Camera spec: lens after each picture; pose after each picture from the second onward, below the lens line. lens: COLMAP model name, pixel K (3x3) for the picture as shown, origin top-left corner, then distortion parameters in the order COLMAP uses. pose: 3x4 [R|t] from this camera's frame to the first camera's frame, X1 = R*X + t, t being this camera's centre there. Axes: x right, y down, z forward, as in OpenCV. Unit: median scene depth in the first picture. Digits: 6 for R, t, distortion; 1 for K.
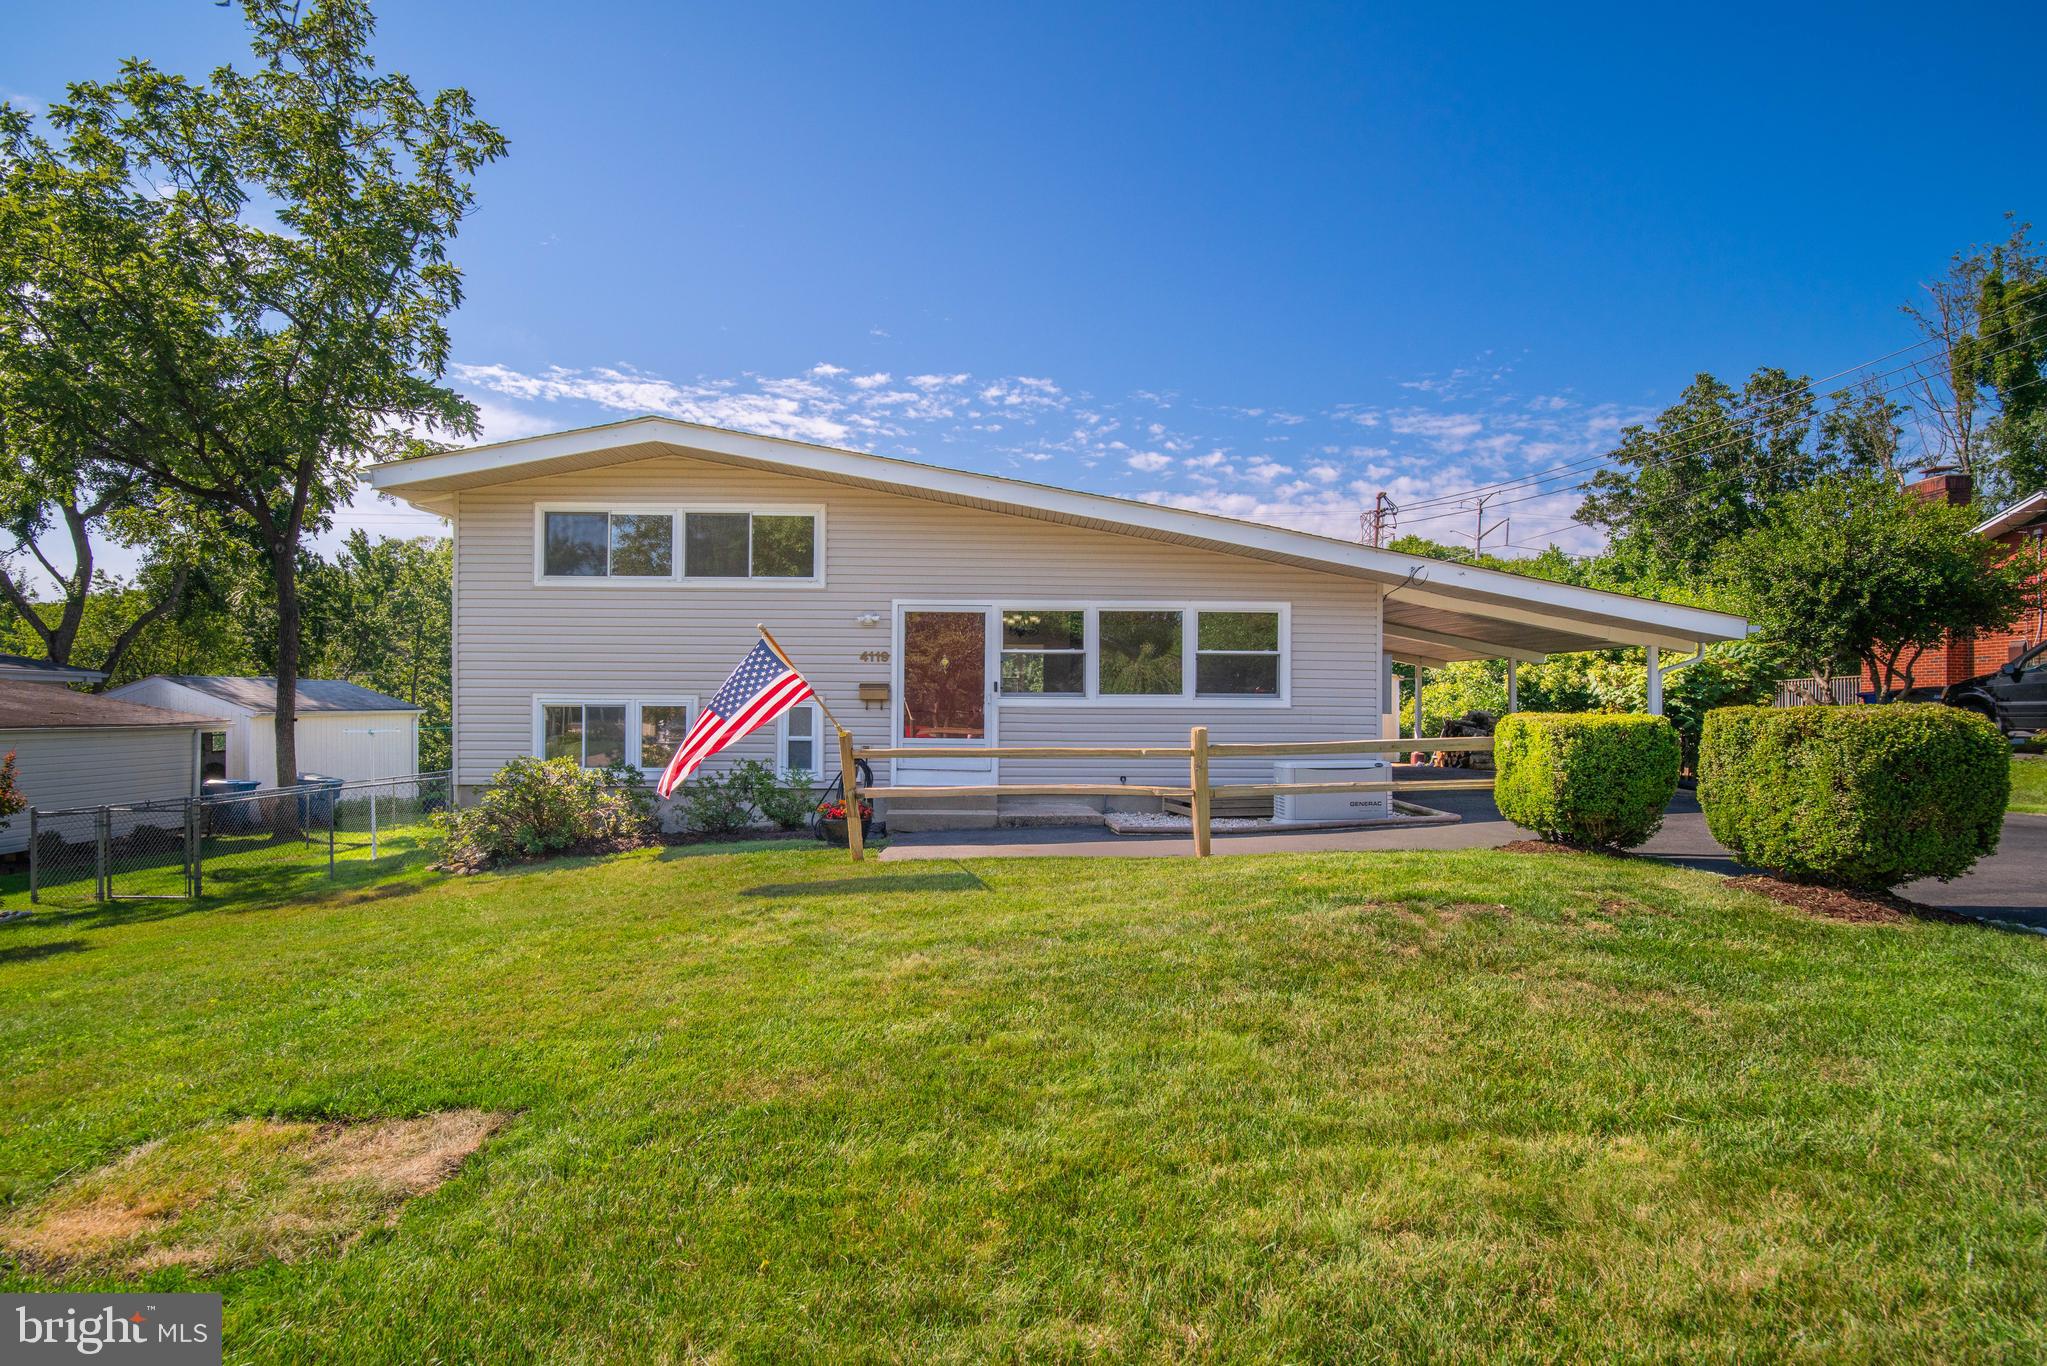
lens RADIAL K [[962.5, 0, 1018.4], [0, 962.5, 712.2], [0, 0, 1]] dist [-0.027755, 0.007540]
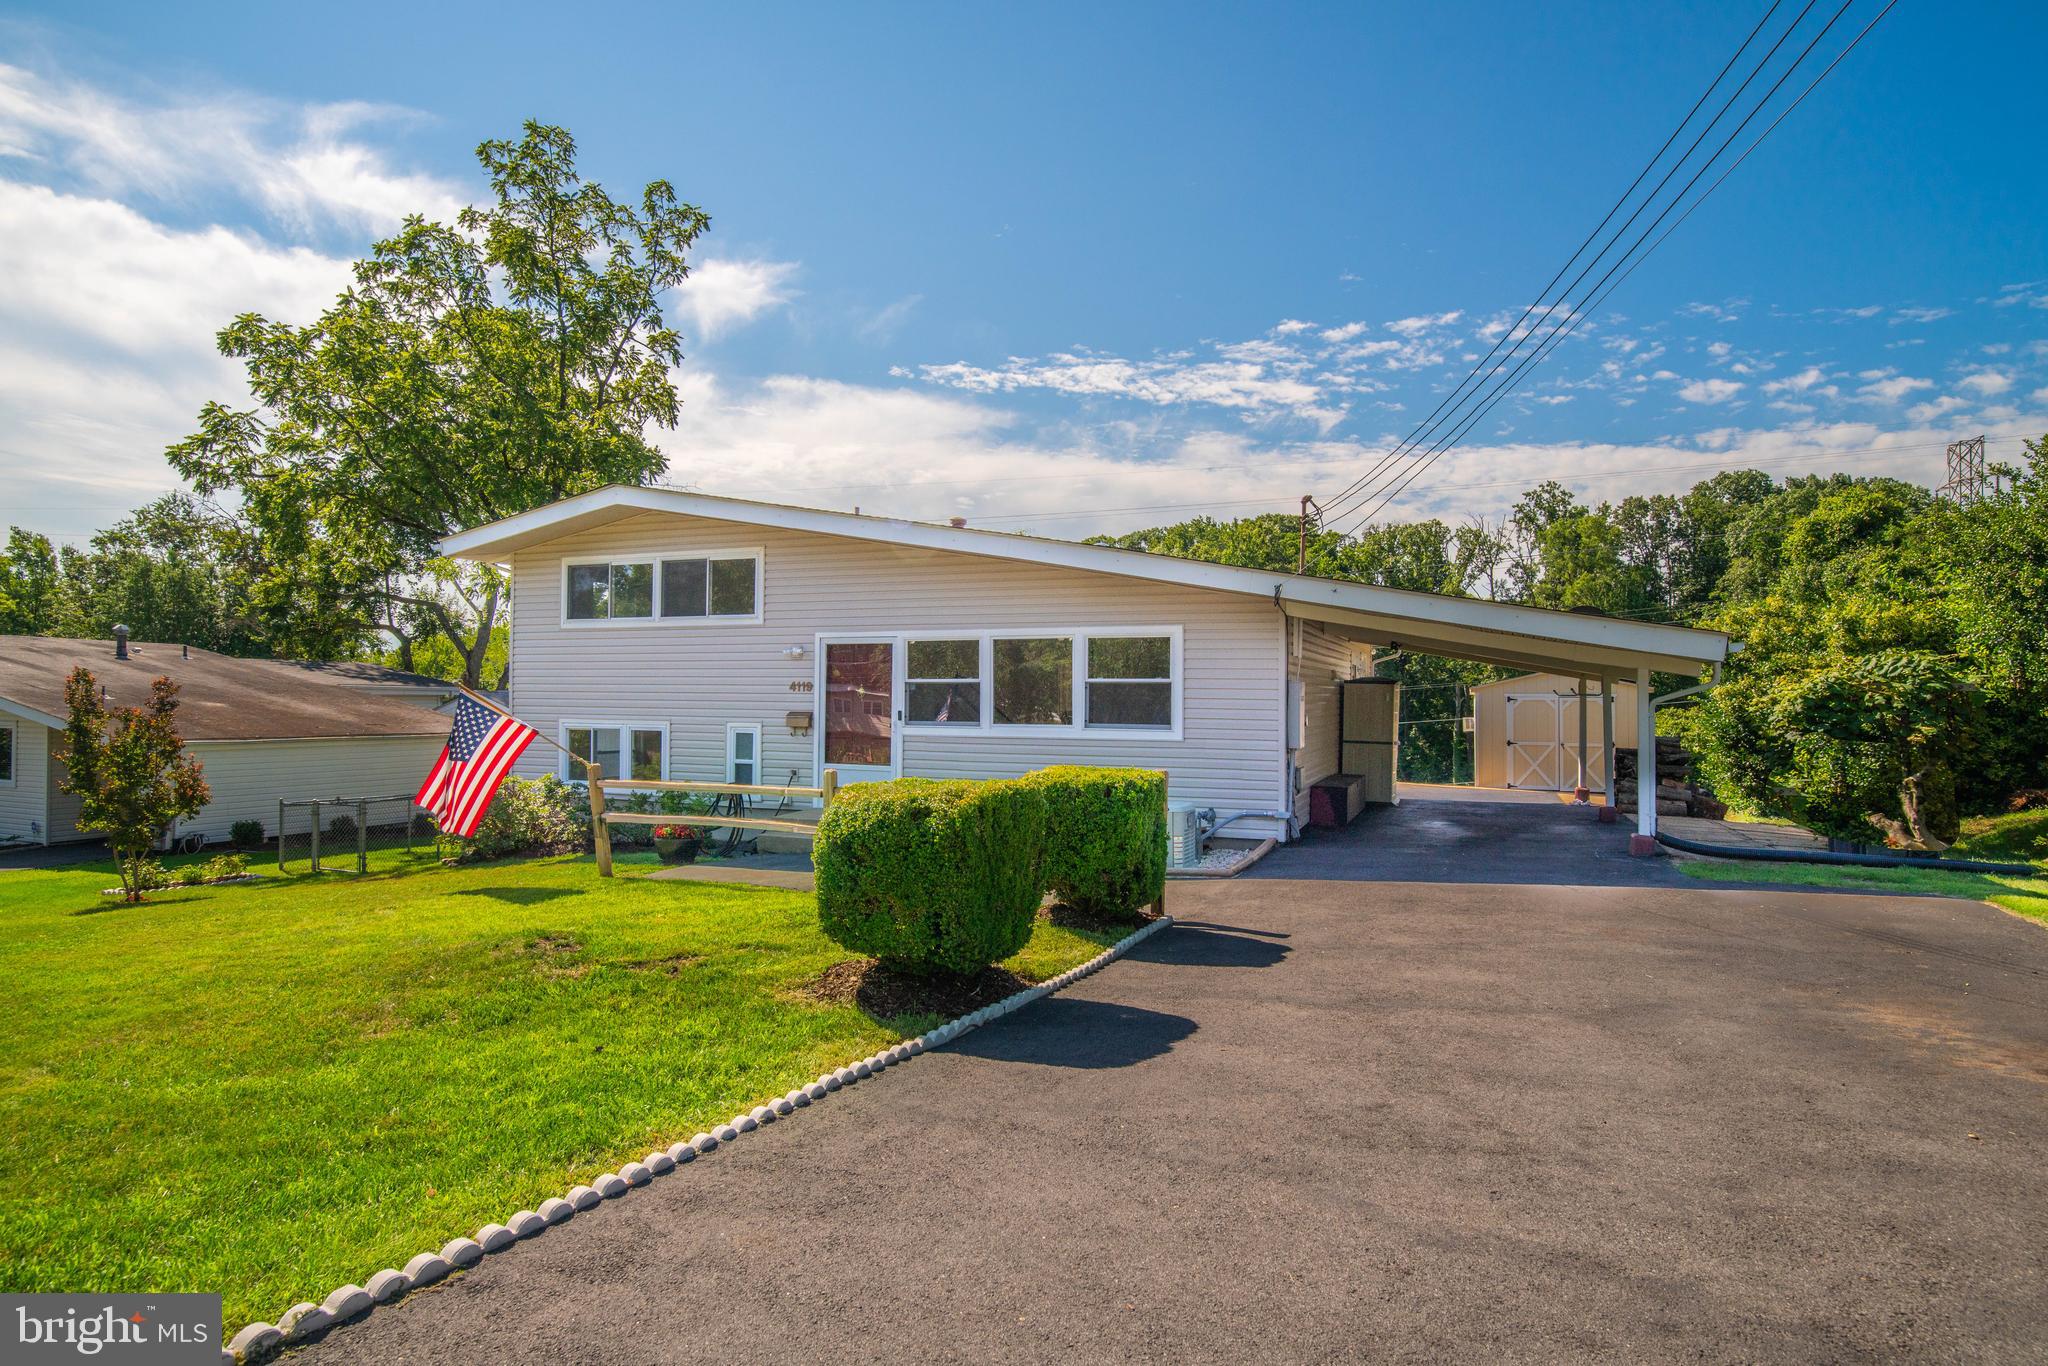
lens RADIAL K [[1089.9, 0, 1097.6], [0, 1089.9, 679.5], [0, 0, 1]] dist [-0.022849, 0.000414]
pose [[0.926168, -0.004772, -0.377080, 0.164669], [-0.005249, 0.999660, -0.025545, -0.009816], [0.377073, 0.025638, 0.925828, 0.001239]]
